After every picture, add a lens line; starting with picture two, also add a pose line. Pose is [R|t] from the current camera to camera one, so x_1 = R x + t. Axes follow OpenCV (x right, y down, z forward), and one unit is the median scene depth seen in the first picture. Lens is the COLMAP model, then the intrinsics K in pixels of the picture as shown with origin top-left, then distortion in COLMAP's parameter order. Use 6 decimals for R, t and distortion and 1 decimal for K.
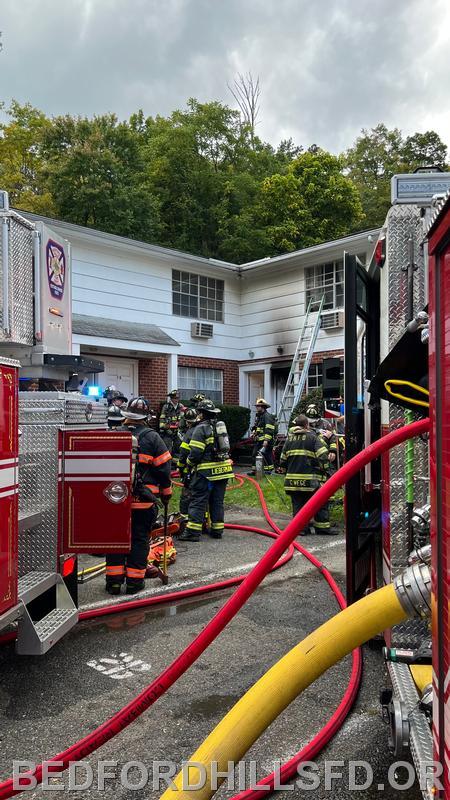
lens RADIAL K [[599.1, 0, 224.4], [0, 599.1, 412.6], [0, 0, 1]] dist [0.020621, -0.007532]
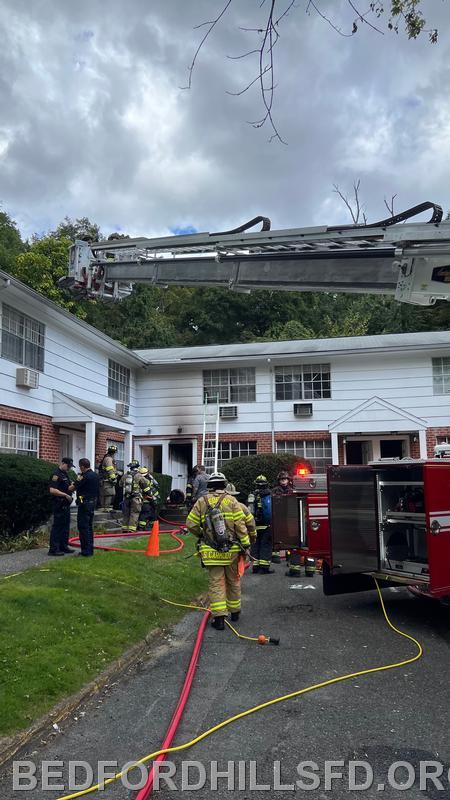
lens RADIAL K [[599.1, 0, 224.4], [0, 599.1, 412.6], [0, 0, 1]] dist [0.020621, -0.007532]
pose [[0.820350, 0.064841, 0.568173, -0.560942], [-0.003865, 0.994157, -0.107876, -0.003803], [-0.571848, 0.086300, 0.815807, -0.099090]]
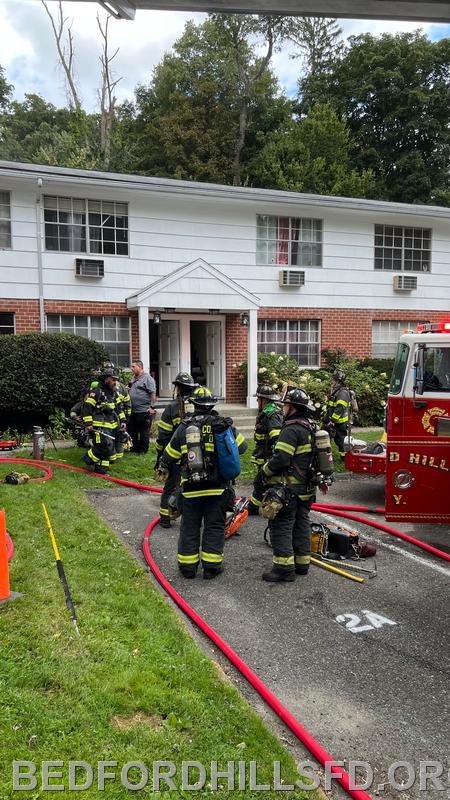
lens RADIAL K [[599.1, 0, 224.4], [0, 599.1, 412.6], [0, 0, 1]] dist [0.020621, -0.007532]
pose [[0.378111, -0.075741, 0.922657, -0.435318], [-0.016748, 0.995925, 0.088619, -0.022621], [-0.925609, -0.048961, 0.375301, 0.321912]]
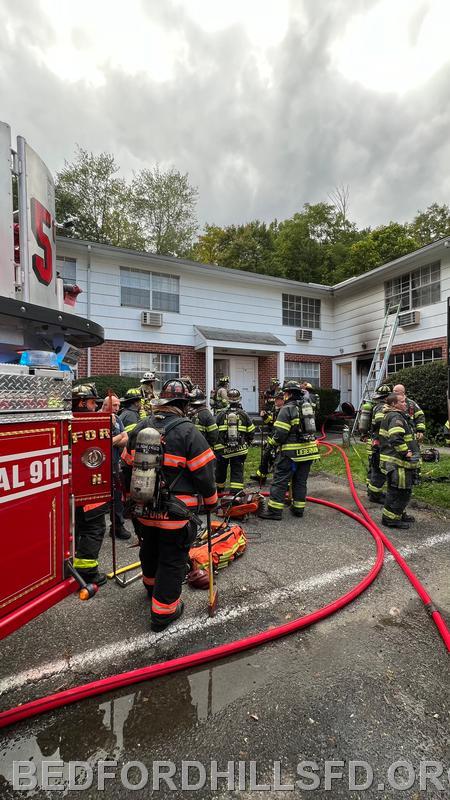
lens RADIAL K [[319.4, 0, 226.8], [0, 319.4, 399.1], [0, 0, 1]] dist [-0.002005, 0.000189]
pose [[0.952009, -0.004914, -0.306032, 0.018934], [0.010964, 0.999777, 0.018051, -0.002318], [0.305875, -0.020540, 0.951850, 0.226211]]
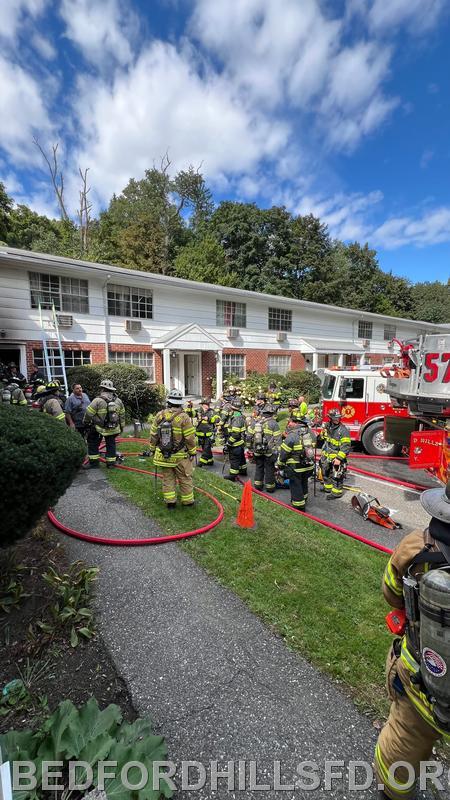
lens RADIAL K [[319.4, 0, 226.8], [0, 319.4, 399.1], [0, 0, 1]] dist [-0.002005, 0.000189]
pose [[0.105056, -0.099851, 0.989441, -0.497051], [-0.019878, 0.994537, 0.102476, -0.050441], [-0.994268, -0.030434, 0.102497, 0.499763]]
